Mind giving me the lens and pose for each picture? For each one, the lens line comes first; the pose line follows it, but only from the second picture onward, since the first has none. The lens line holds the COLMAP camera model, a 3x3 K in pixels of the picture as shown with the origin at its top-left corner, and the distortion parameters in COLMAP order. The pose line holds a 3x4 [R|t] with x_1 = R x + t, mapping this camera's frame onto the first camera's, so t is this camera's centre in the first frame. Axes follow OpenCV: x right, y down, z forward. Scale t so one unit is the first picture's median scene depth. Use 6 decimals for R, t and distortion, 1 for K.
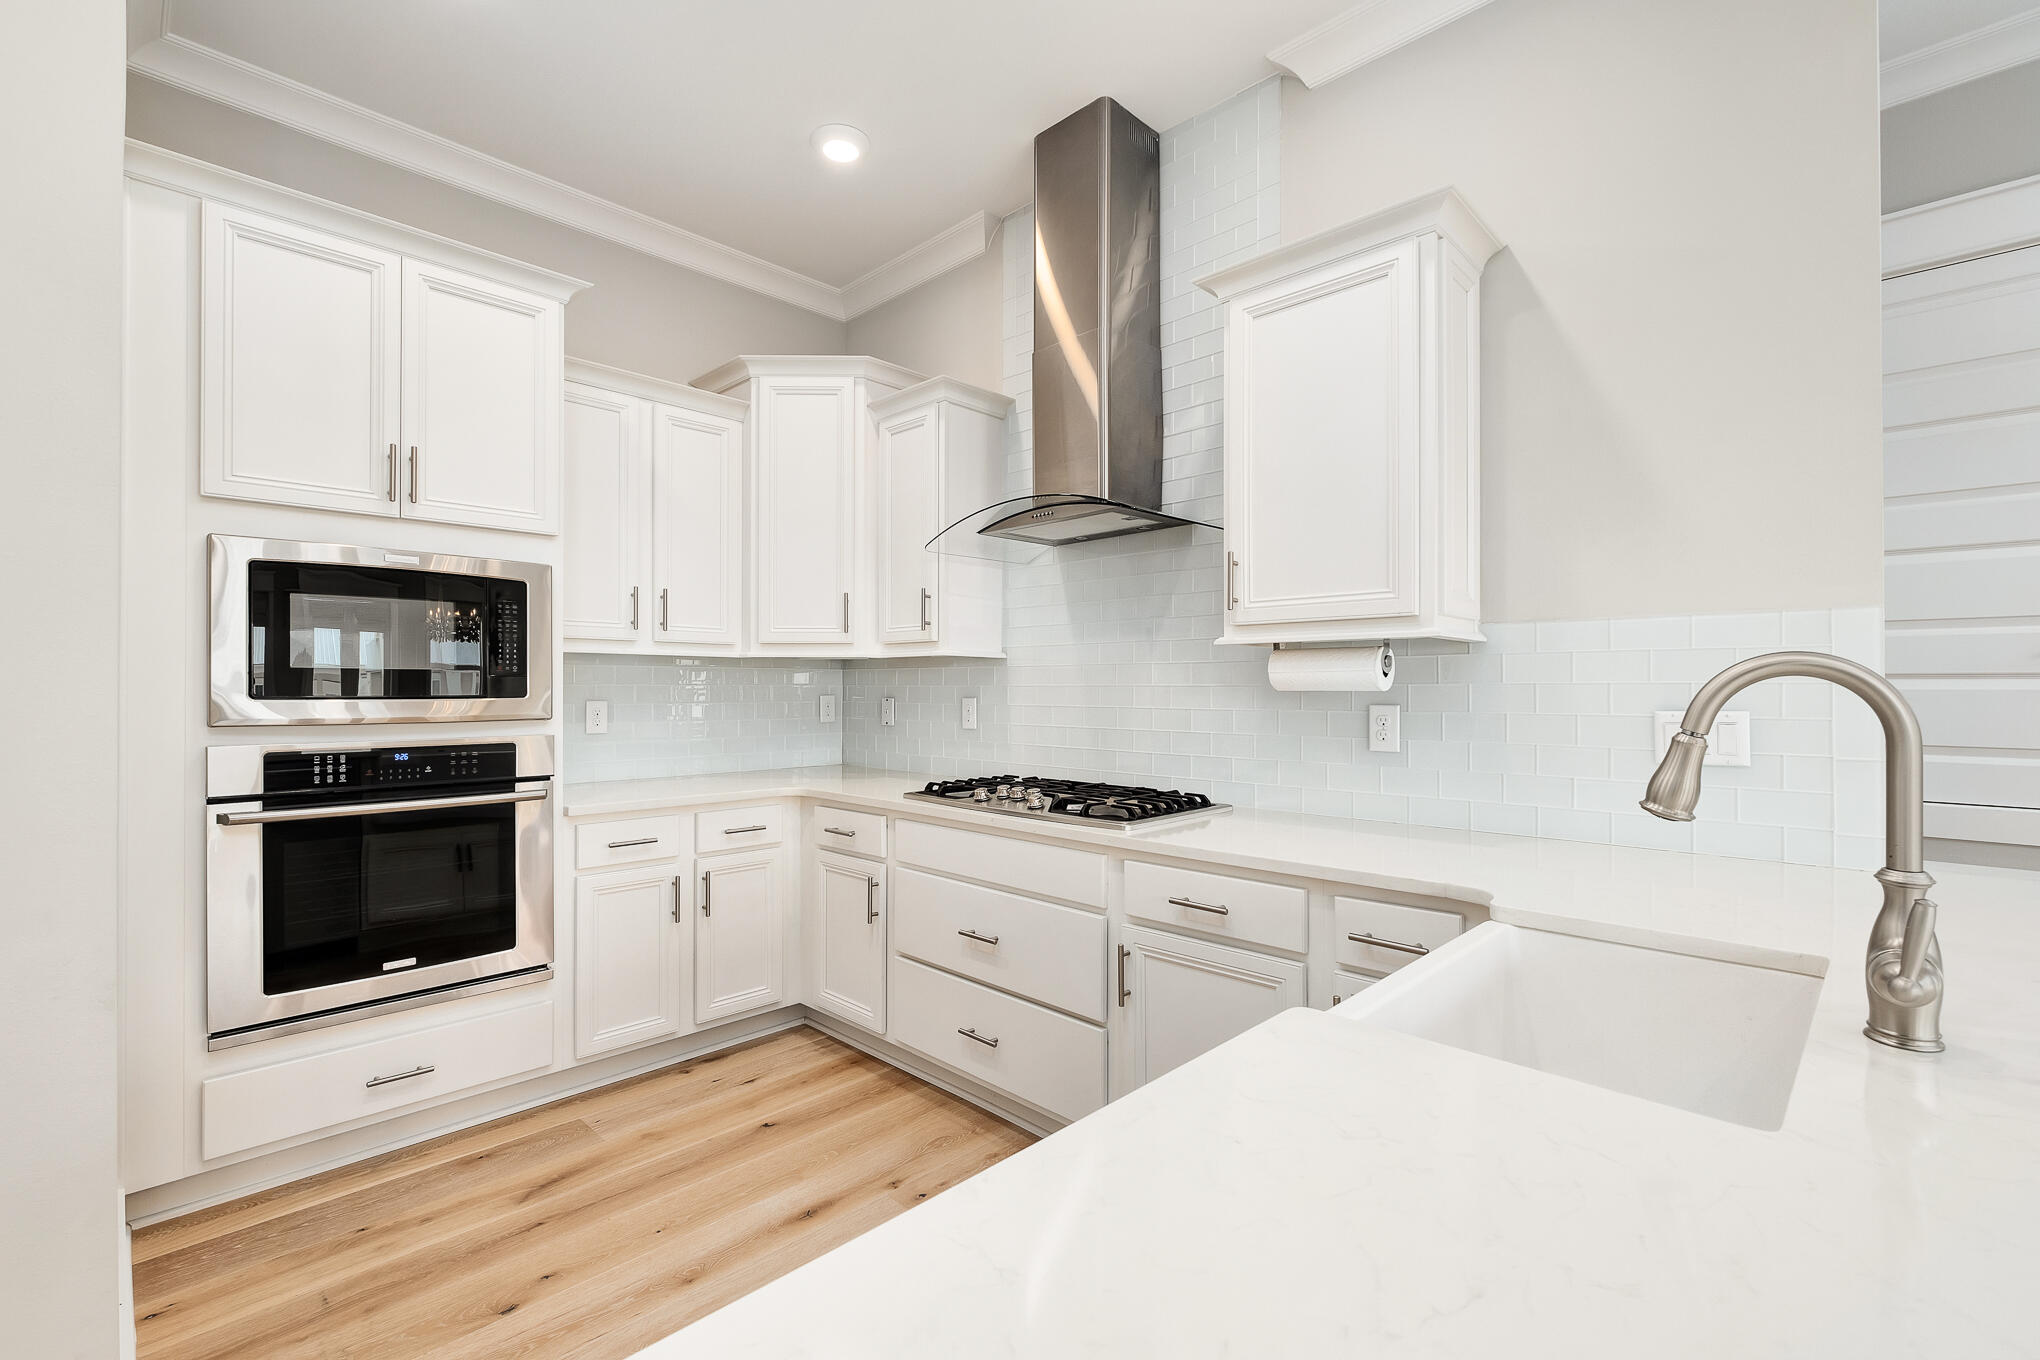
lens RADIAL K [[893.1, 0, 1016.5], [0, 893.1, 680.8], [0, 0, 1]] dist [-0.000706, 0.000023]
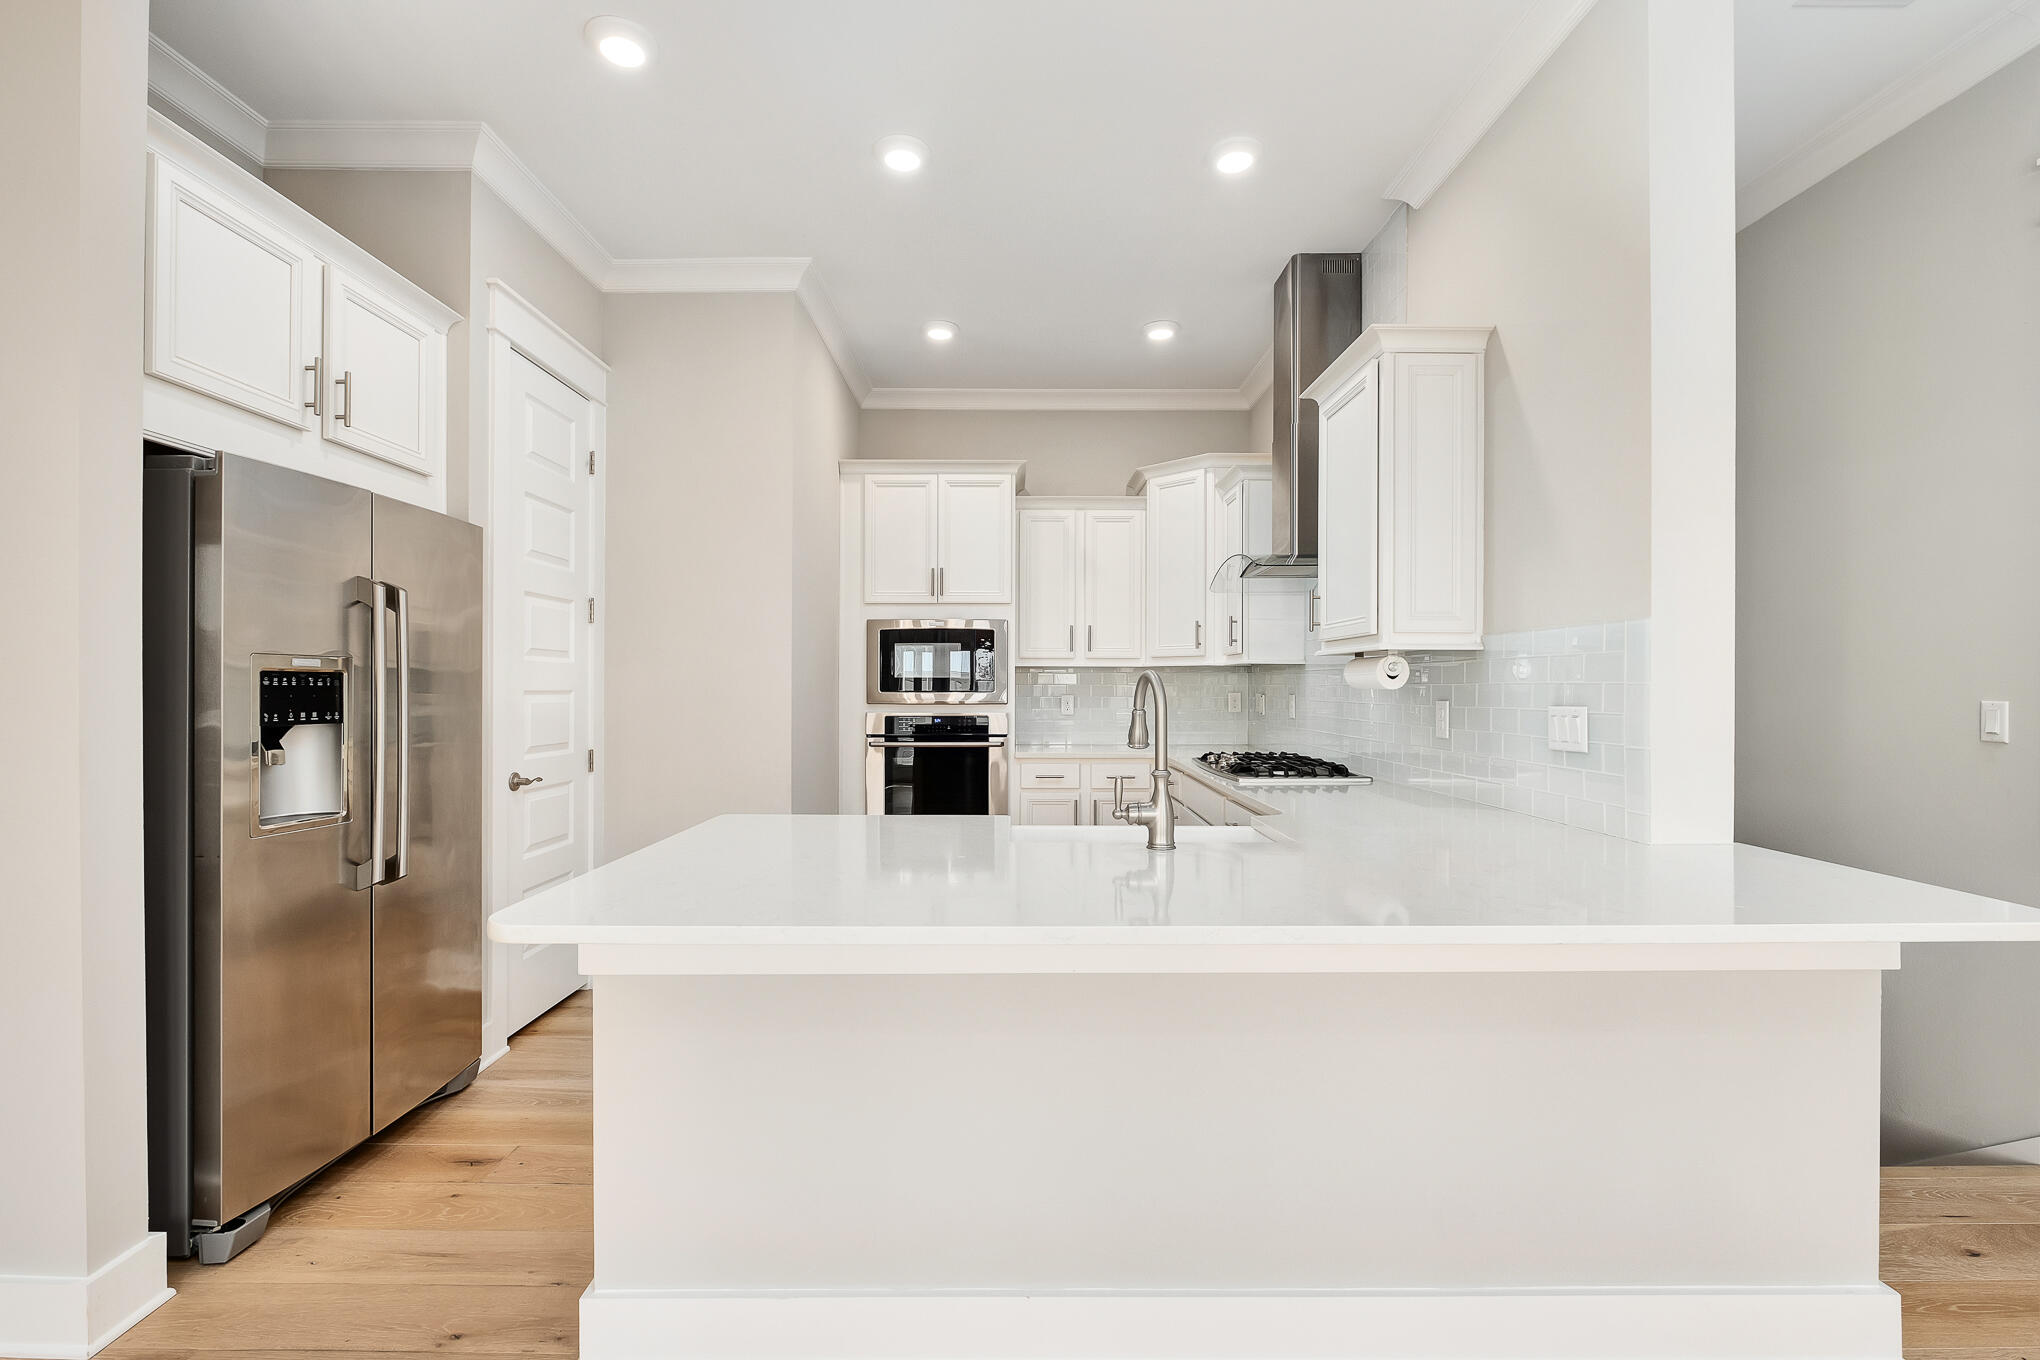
lens RADIAL K [[893.1, 0, 1022.6], [0, 893.1, 683.2], [0, 0, 1]] dist [-0.000706, 0.000023]
pose [[0.706929, -0.003482, -0.707276, 0.807117], [0.005459, 0.999985, 0.000533, -0.000516], [0.707263, -0.004238, 0.706938, -0.276660]]
